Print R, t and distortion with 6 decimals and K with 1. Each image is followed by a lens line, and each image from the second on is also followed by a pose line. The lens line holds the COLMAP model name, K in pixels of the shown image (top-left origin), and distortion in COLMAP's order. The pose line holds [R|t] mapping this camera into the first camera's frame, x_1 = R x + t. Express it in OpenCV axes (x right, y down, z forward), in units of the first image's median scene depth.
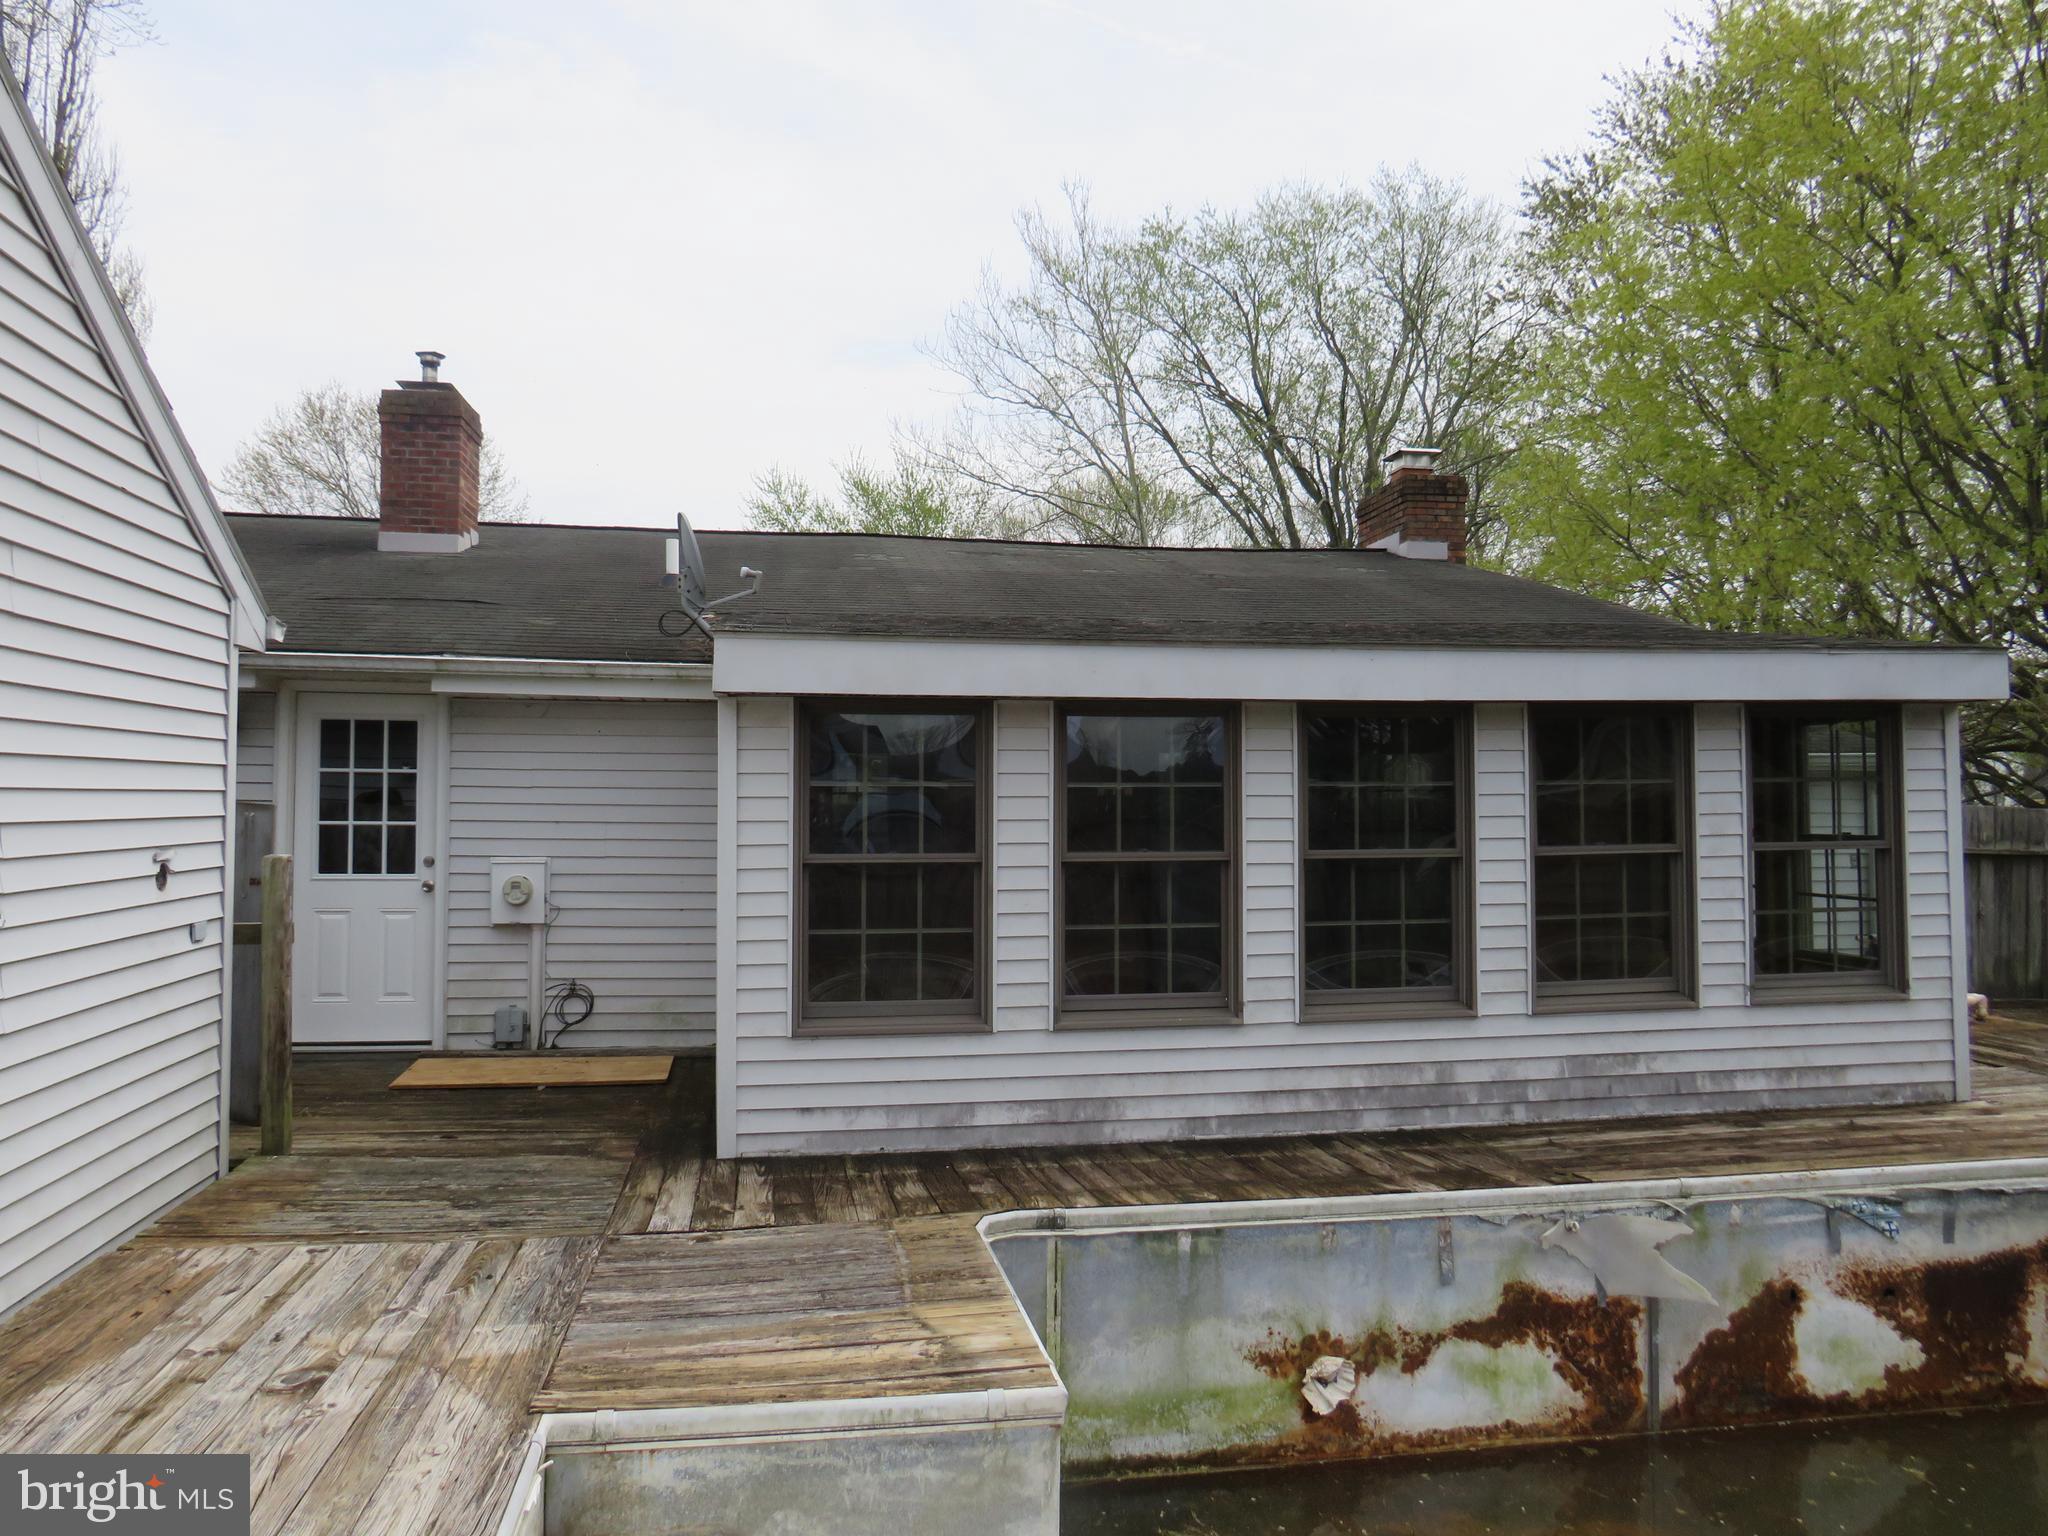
lens RADIAL K [[1472.2, 0, 1027.7], [0, 1472.2, 730.1], [0, 0, 1]] dist [-0.038226, 0.036281]
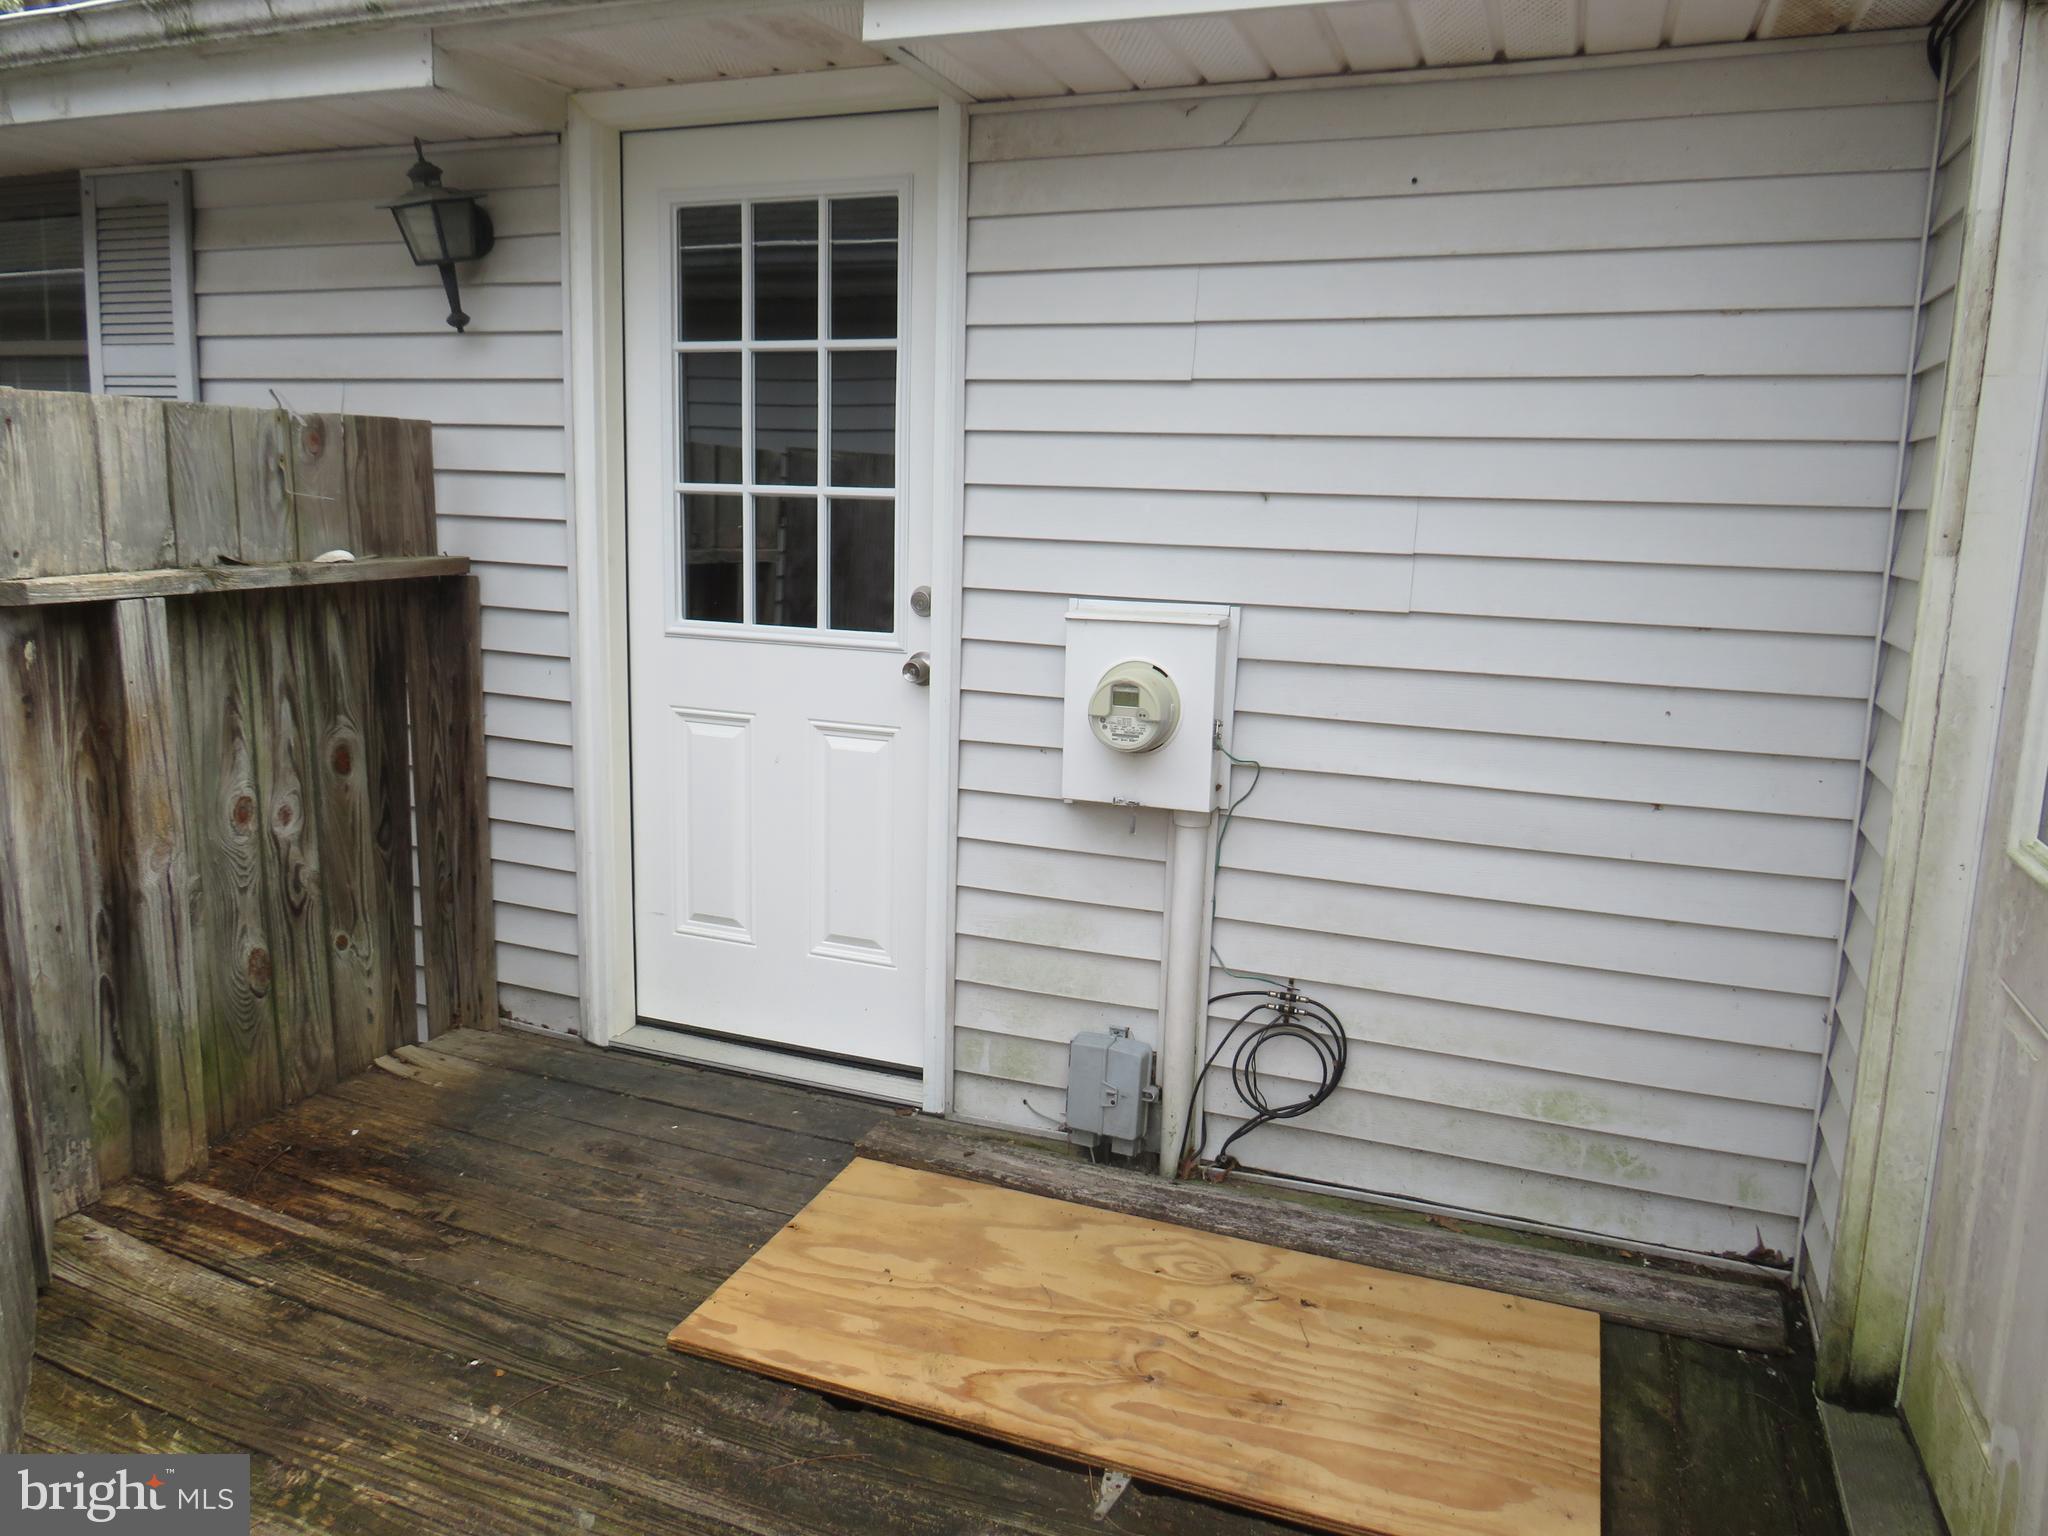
lens RADIAL K [[1472.2, 0, 1021.4], [0, 1472.2, 786.4], [0, 0, 1]] dist [-0.038226, 0.036281]
pose [[0.852329, 0.119143, -0.509255, -0.199195], [0.004255, 0.972095, 0.234548, 0.049408], [0.522989, -0.202079, 0.828038, 0.706085]]
